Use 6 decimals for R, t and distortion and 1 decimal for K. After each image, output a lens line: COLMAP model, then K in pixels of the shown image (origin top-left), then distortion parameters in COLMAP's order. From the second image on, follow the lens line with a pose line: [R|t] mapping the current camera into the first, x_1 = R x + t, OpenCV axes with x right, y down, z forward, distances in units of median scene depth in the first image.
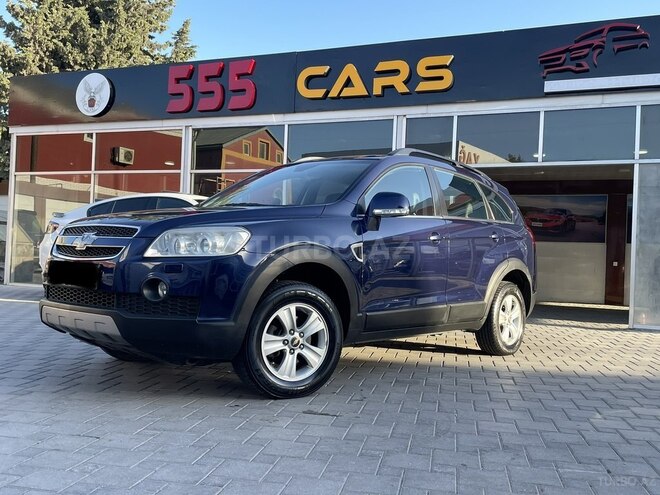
lens RADIAL K [[645.9, 0, 339.7], [0, 645.9, 258.4], [0, 0, 1]] dist [0.087216, -0.104448]
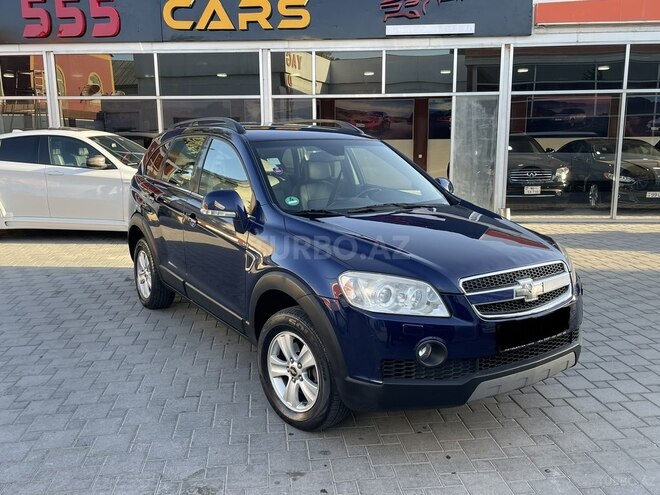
lens RADIAL K [[584.7, 0, 340.3], [0, 584.7, 248.0], [0, 0, 1]] dist [0.100630, -0.142747]
pose [[0.950816, -0.100116, 0.293130, -0.115527], [0.040834, 0.978581, 0.201773, -0.080672], [-0.307052, -0.179879, 0.934539, -0.066996]]
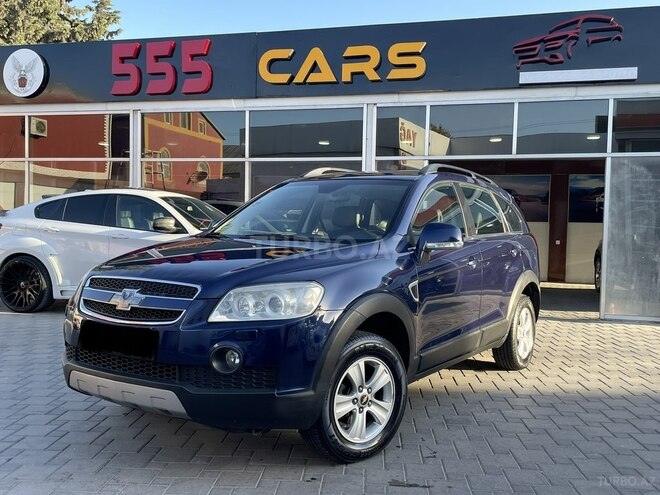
lens RADIAL K [[645.9, 0, 339.7], [0, 645.9, 258.4], [0, 0, 1]] dist [0.087216, -0.104448]
pose [[0.991602, -0.024148, 0.127050, -0.077515], [0.017281, 0.998344, 0.054878, -0.043524], [-0.128164, -0.052222, 0.990377, 0.039106]]
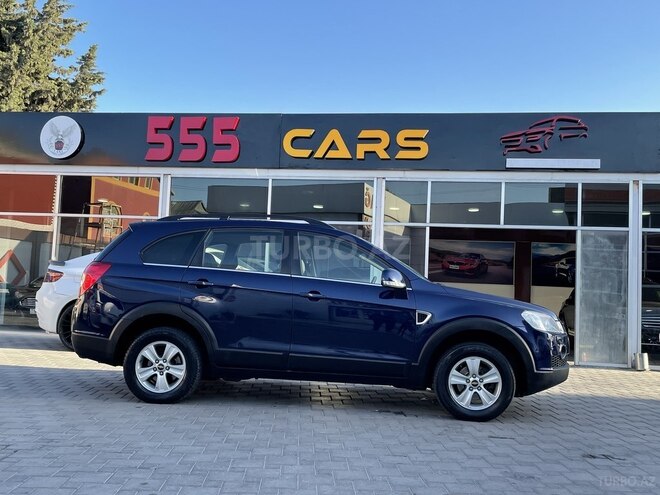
lens RADIAL K [[694.8, 0, 337.8], [0, 694.8, 248.6], [0, 0, 1]] dist [0.117208, -0.190463]
pose [[0.973776, 0.017240, 0.226855, -0.243839], [-0.005351, 0.998585, -0.052916, -0.031917], [-0.227446, 0.050314, 0.972490, -0.149824]]
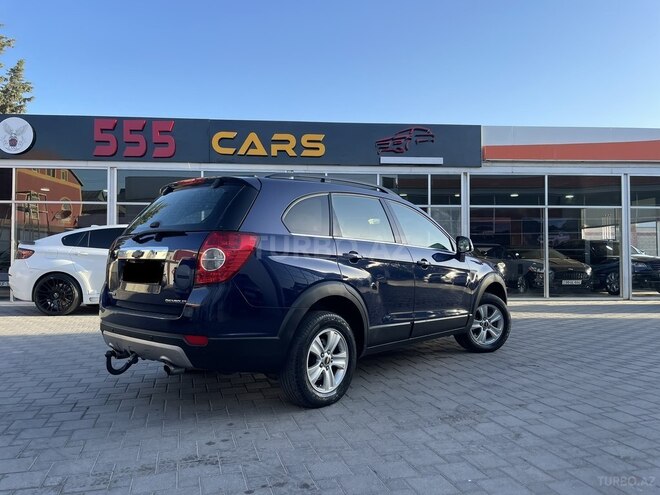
lens RADIAL K [[501.8, 0, 334.8], [0, 501.8, 249.0], [0, 0, 1]] dist [0.081893, -0.100358]
pose [[0.891459, -0.029789, 0.452121, -0.334474], [0.032630, 0.999466, 0.001515, -0.035988], [-0.451925, 0.013402, 0.891955, -0.079003]]
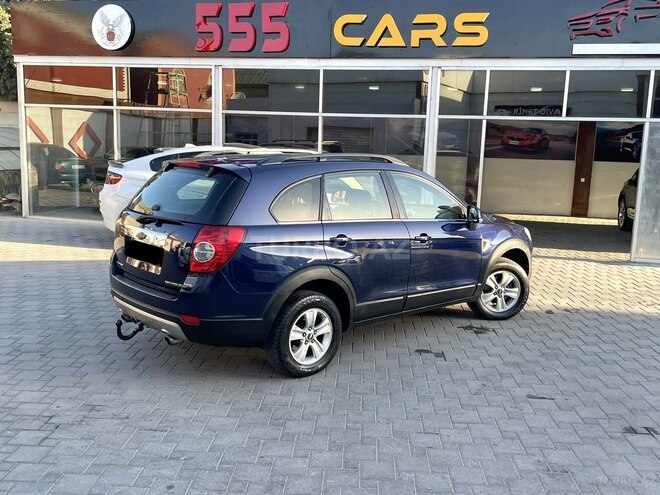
lens RADIAL K [[661.2, 0, 340.7], [0, 661.2, 247.2], [0, 0, 1]] dist [0.105528, -0.152584]
pose [[0.990508, -0.027429, 0.134692, -0.212839], [0.004353, 0.985657, 0.168706, -0.109787], [-0.137388, -0.166518, 0.976420, -0.102771]]
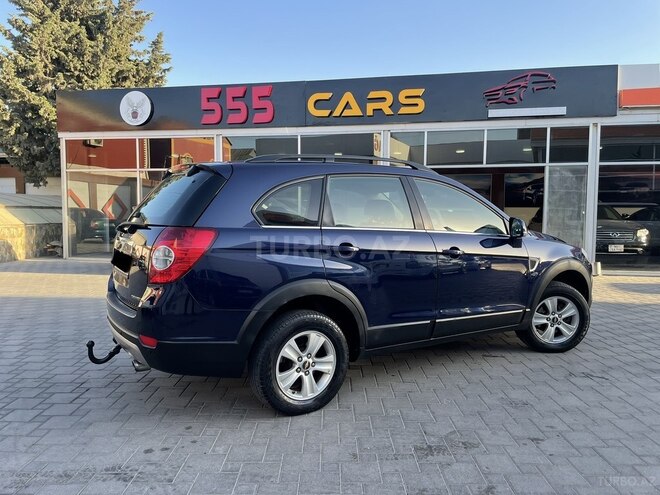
lens RADIAL K [[501.8, 0, 334.8], [0, 501.8, 249.0], [0, 0, 1]] dist [0.081893, -0.100358]
pose [[0.982237, -0.046883, 0.181694, -0.221569], [0.031944, 0.995929, 0.084290, -0.057195], [-0.184906, -0.076988, 0.979736, -0.072992]]
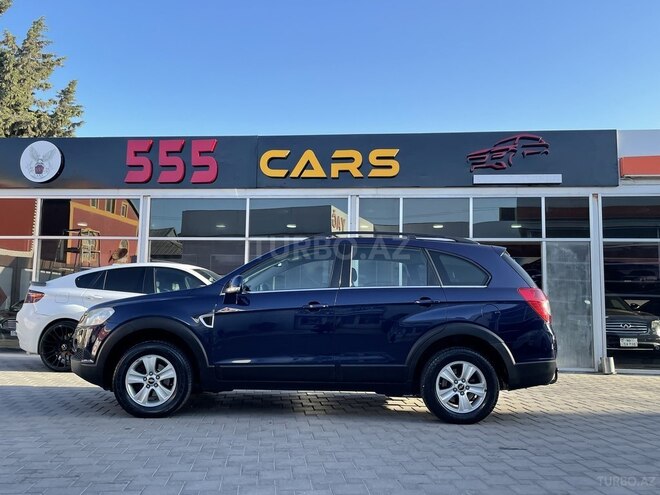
lens RADIAL K [[632.8, 0, 330.0], [0, 632.8, 247.5], [0, 0, 1]] dist [0.107821, -0.156734]
pose [[0.961739, 0.005937, 0.273903, -0.255914], [0.018724, 0.996003, -0.087335, -0.025461], [-0.273326, 0.089122, 0.957784, -0.079456]]
